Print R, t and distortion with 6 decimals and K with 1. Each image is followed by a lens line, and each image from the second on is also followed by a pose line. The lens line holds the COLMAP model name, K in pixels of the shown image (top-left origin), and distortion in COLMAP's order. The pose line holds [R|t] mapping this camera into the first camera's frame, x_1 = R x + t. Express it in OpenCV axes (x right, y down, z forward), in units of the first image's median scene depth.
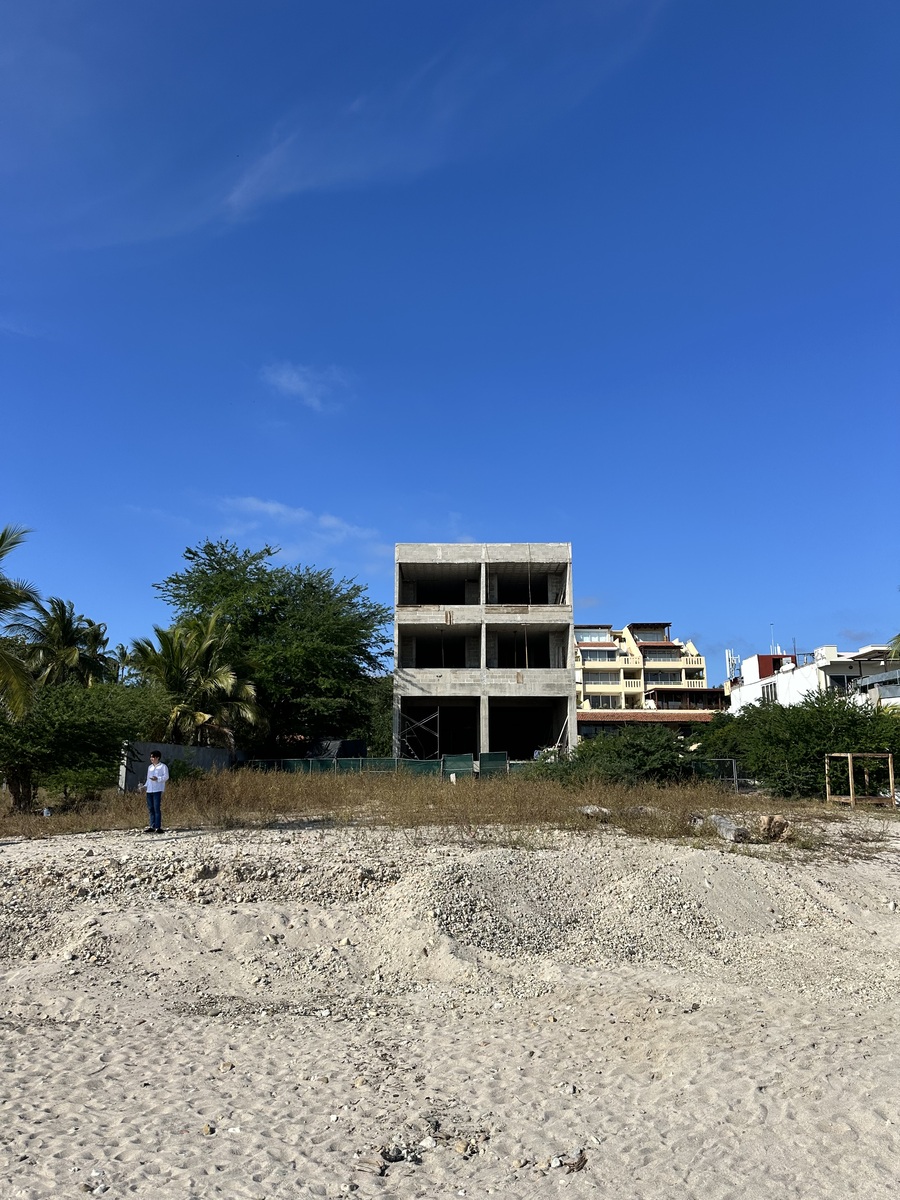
lens RADIAL K [[838.3, 0, 452.1], [0, 838.3, 596.9], [0, 0, 1]] dist [0.013185, 0.000531]
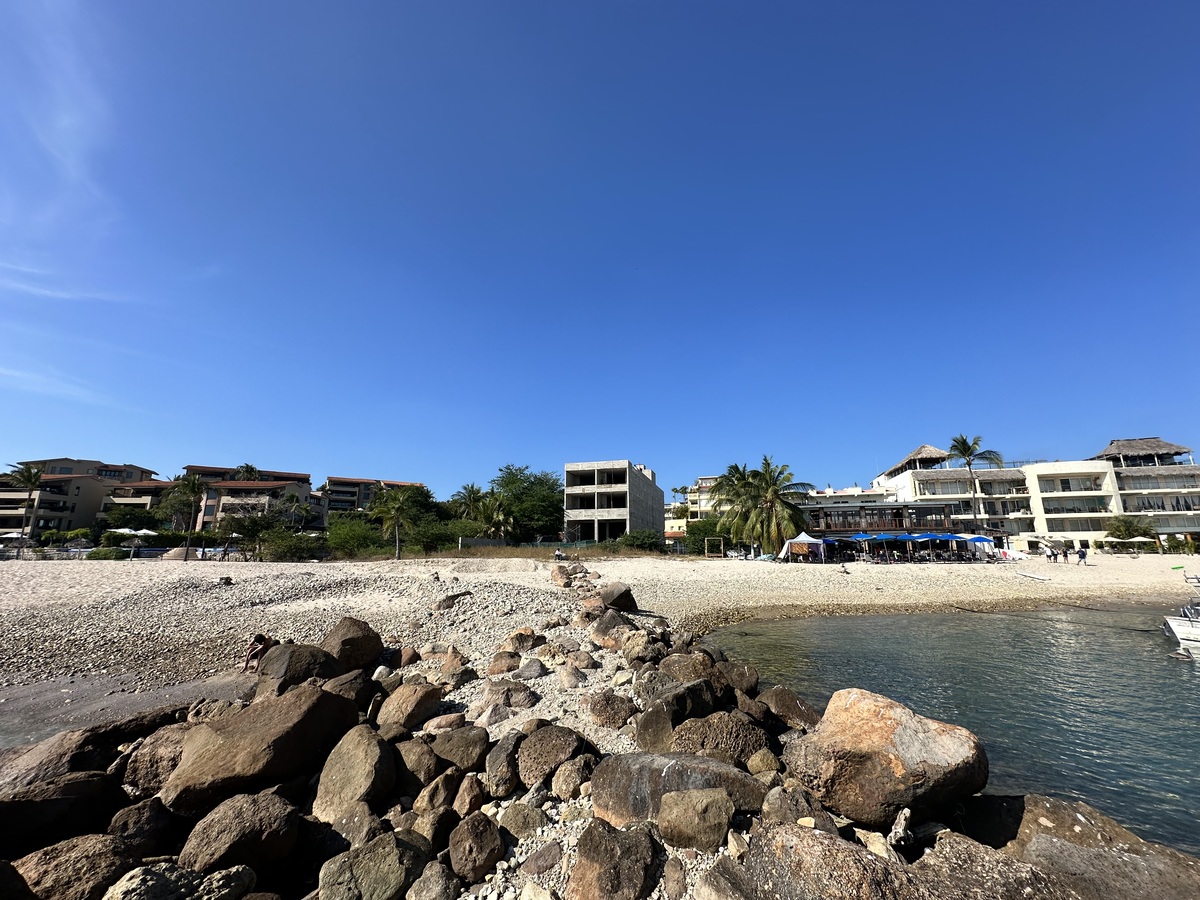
lens RADIAL K [[478.9, 0, 604.4], [0, 478.9, 448.3], [0, 0, 1]] dist [-0.002044, 0.000329]
pose [[0.960465, -0.062729, -0.271240, 0.484672], [0.060828, 0.998029, -0.015418, -0.082551], [0.271673, -0.001690, 0.962388, -0.461724]]
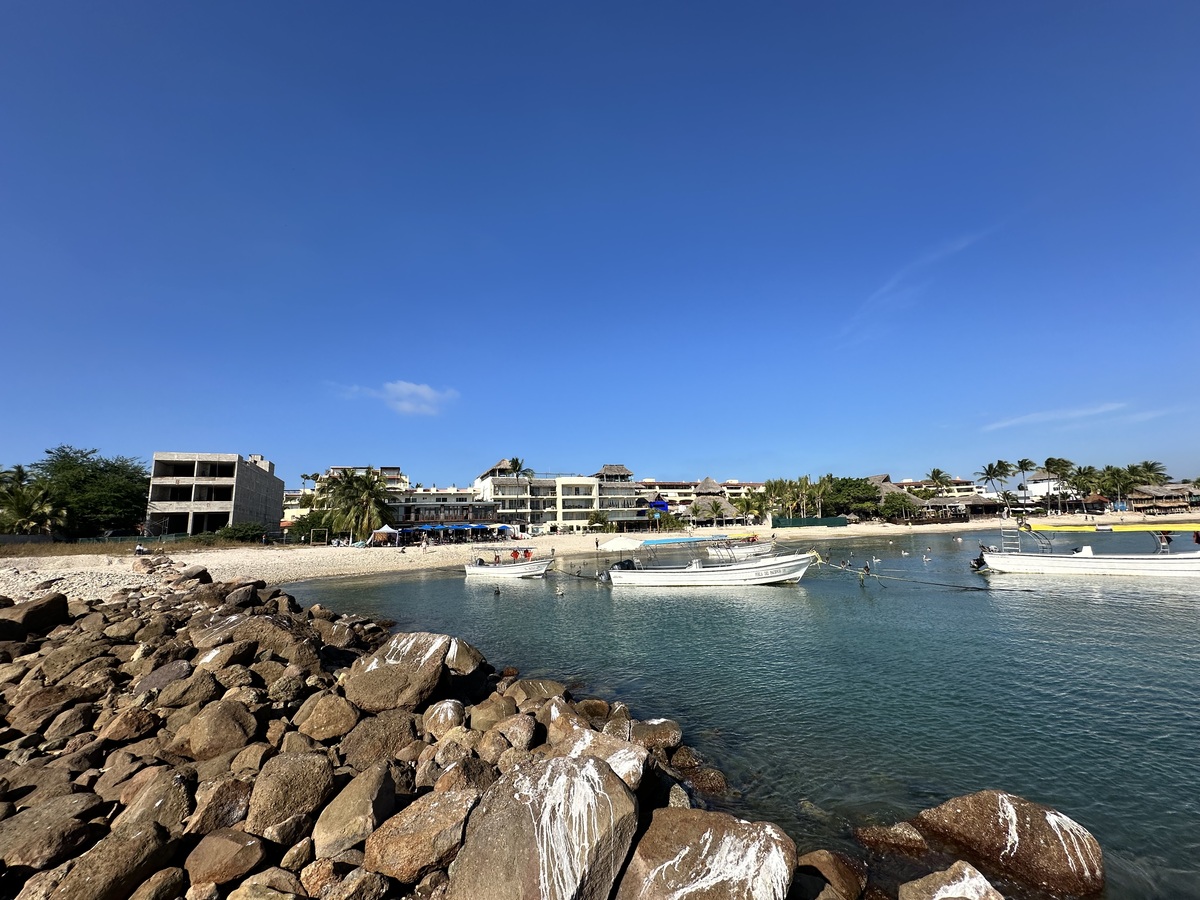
lens RADIAL K [[478.9, 0, 600.5], [0, 478.9, 448.5], [0, 0, 1]] dist [-0.002044, 0.000329]
pose [[0.921431, 0.034080, 0.387045, 0.624033], [-0.046051, 0.998703, 0.021697, -0.169971], [-0.385804, -0.037816, 0.921805, -0.862815]]
